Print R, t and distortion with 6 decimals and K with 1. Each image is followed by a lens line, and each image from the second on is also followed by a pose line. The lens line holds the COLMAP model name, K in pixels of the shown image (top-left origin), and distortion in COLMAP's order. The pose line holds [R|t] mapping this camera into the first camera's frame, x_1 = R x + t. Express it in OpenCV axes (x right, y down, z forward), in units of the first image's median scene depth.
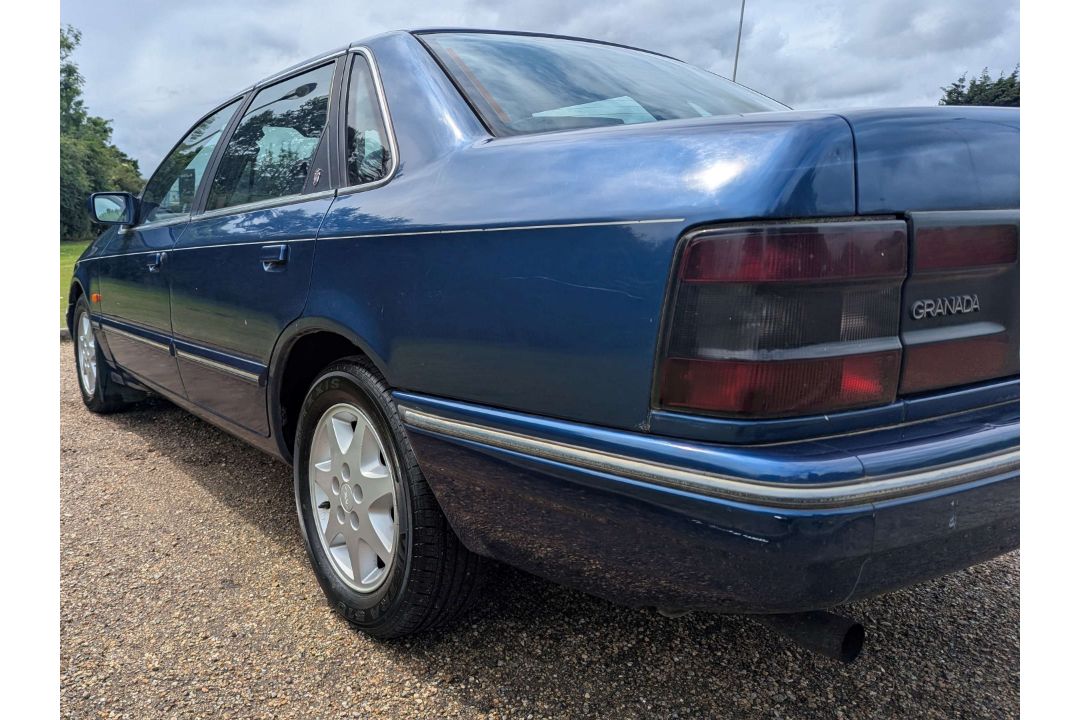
lens RADIAL K [[1475.4, 0, 540.0], [0, 1475.4, 360.0], [0, 0, 1]] dist [0.257158, 0.000380]
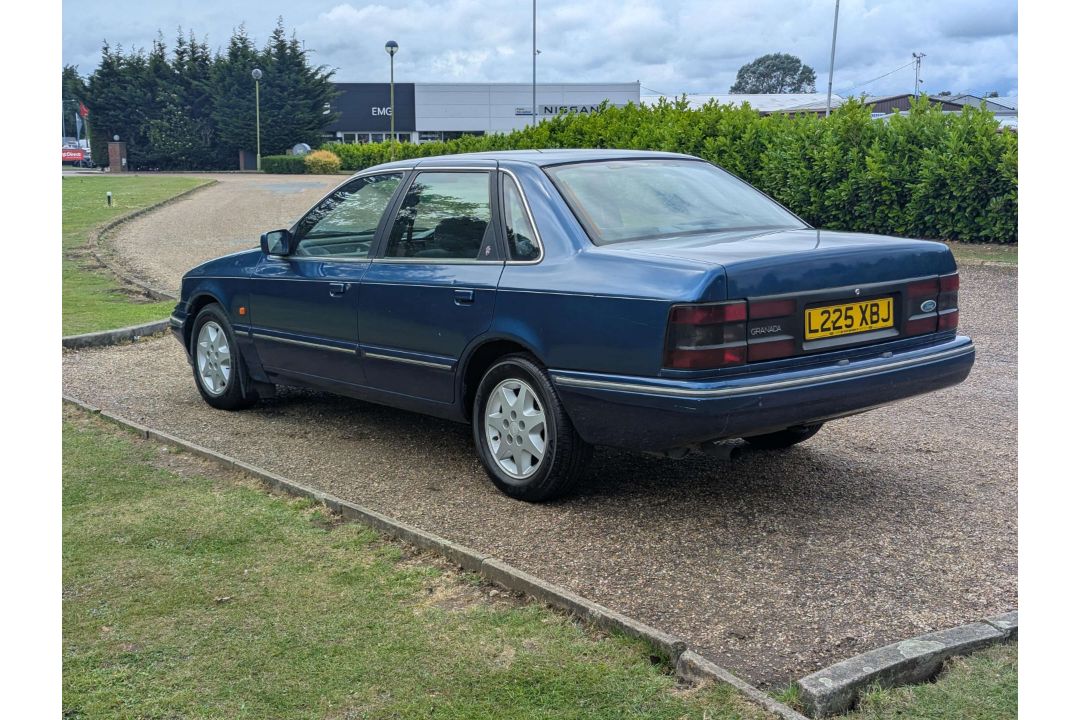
lens RADIAL K [[1444.0, 0, 538.8], [0, 1444.0, 338.1], [0, 0, 1]] dist [-1.191908, -0.000298]
pose [[0.998738, -0.006801, -0.049751, -0.010012], [0.005895, 0.999814, -0.018344, 0.013023], [0.049867, 0.018027, 0.998593, -0.865875]]
